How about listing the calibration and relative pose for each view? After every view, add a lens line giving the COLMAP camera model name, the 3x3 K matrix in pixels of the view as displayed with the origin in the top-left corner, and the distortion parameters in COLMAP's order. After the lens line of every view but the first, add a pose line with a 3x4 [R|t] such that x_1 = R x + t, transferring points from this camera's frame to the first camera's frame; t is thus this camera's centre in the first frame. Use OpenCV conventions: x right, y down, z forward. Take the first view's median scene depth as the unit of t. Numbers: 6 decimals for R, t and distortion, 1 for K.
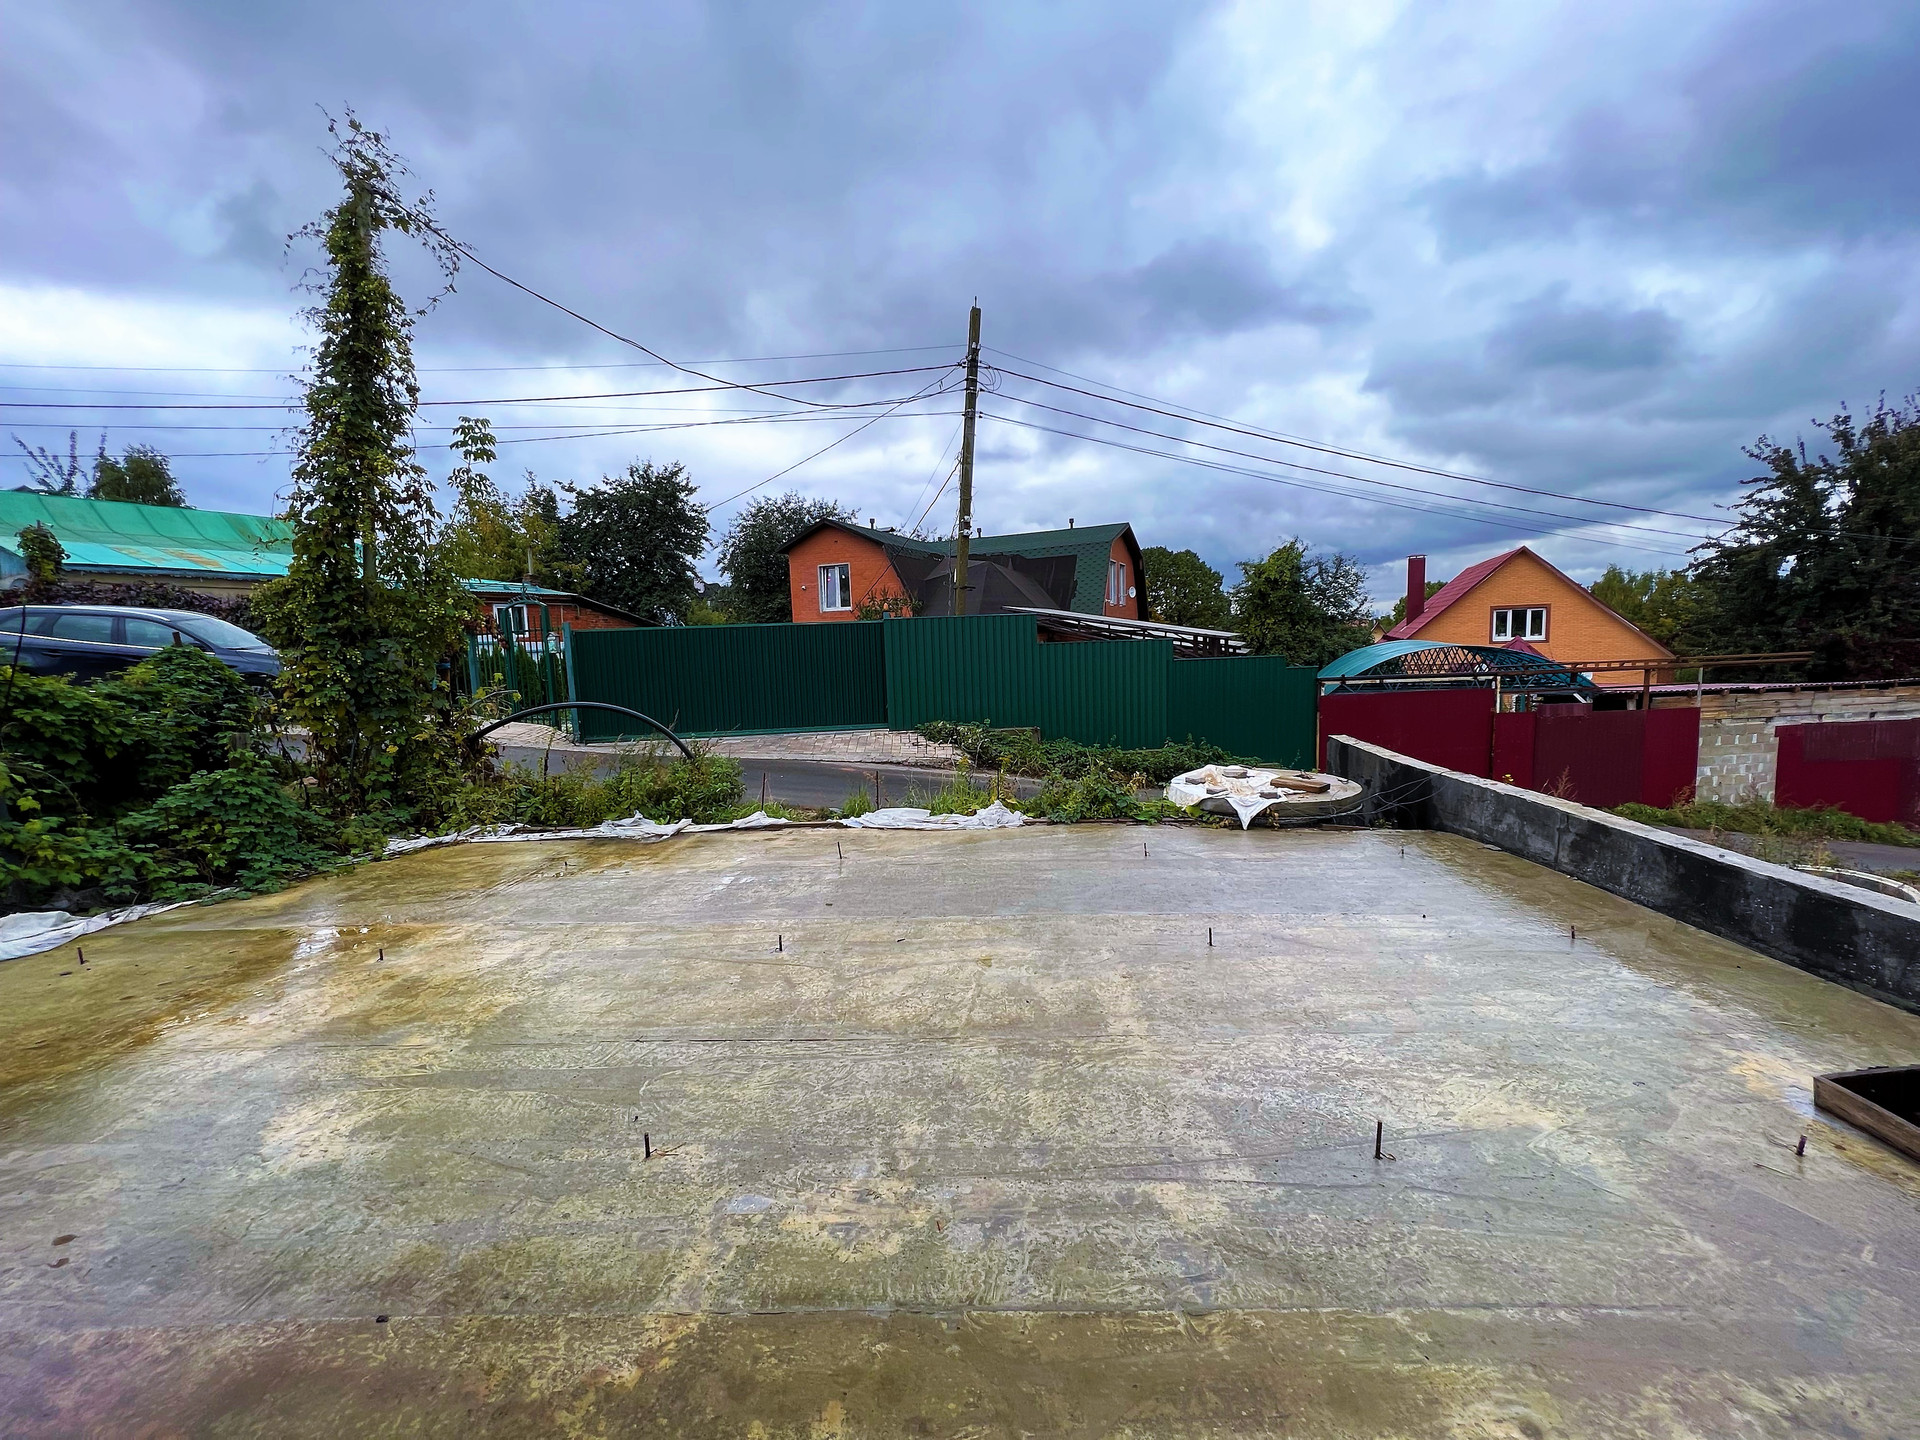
lens RADIAL K [[768.2, 0, 965.2], [0, 768.2, 718.6], [0, 0, 1]] dist [-0.000720, -0.000016]
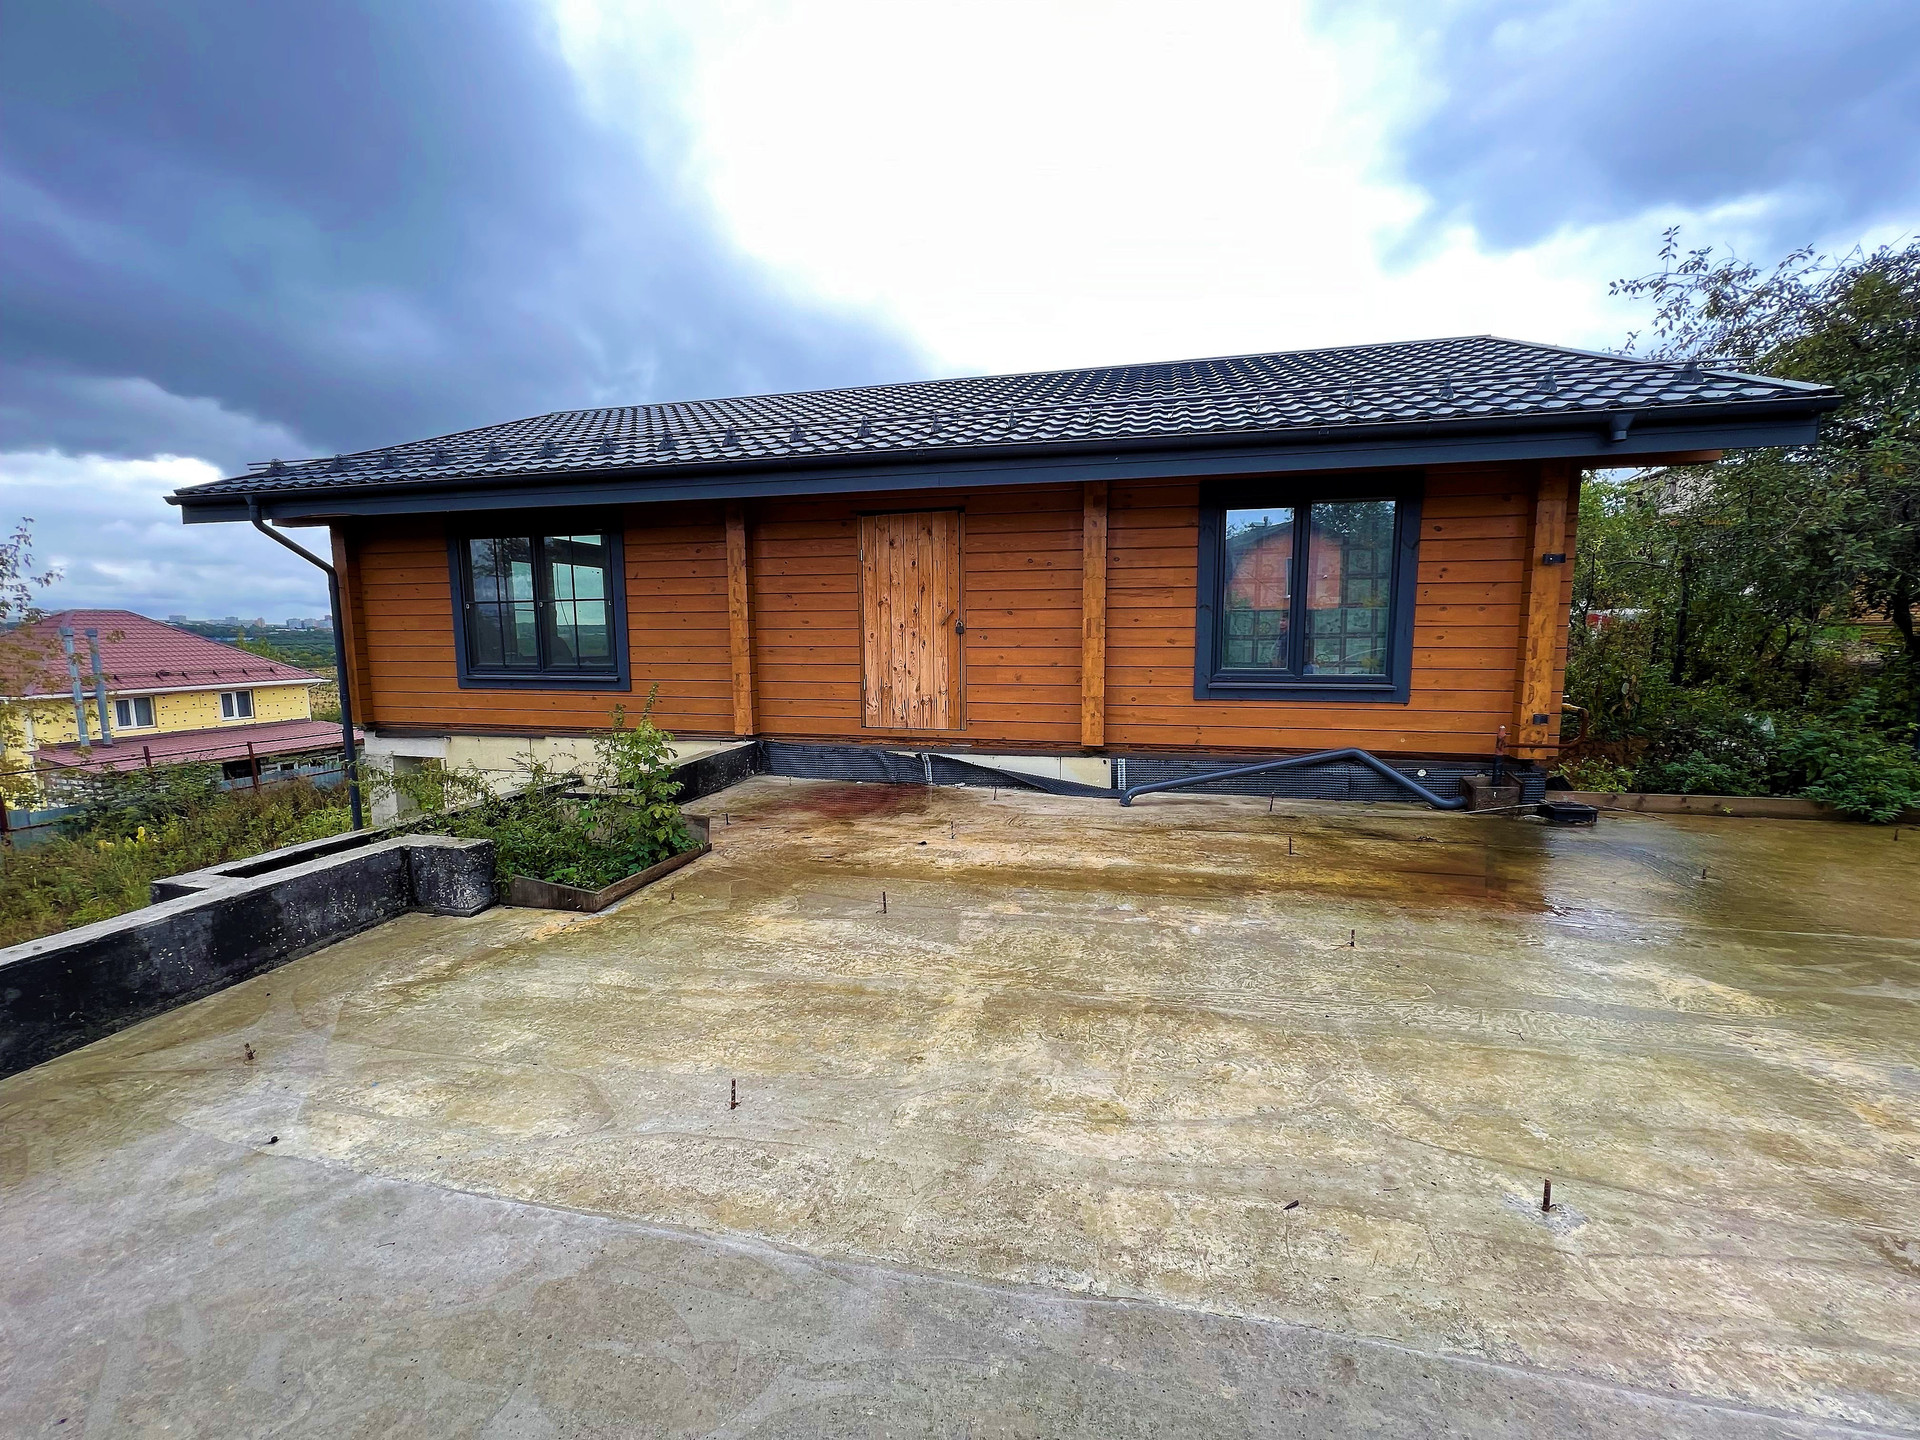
lens RADIAL K [[768.2, 0, 965.2], [0, 768.2, 718.6], [0, 0, 1]] dist [-0.000720, -0.000016]
pose [[-0.983759, 0.022139, 0.178126, 0.035036], [0.059912, 0.975953, 0.209588, -0.174144], [-0.169202, 0.216856, -0.961428, 2.131496]]
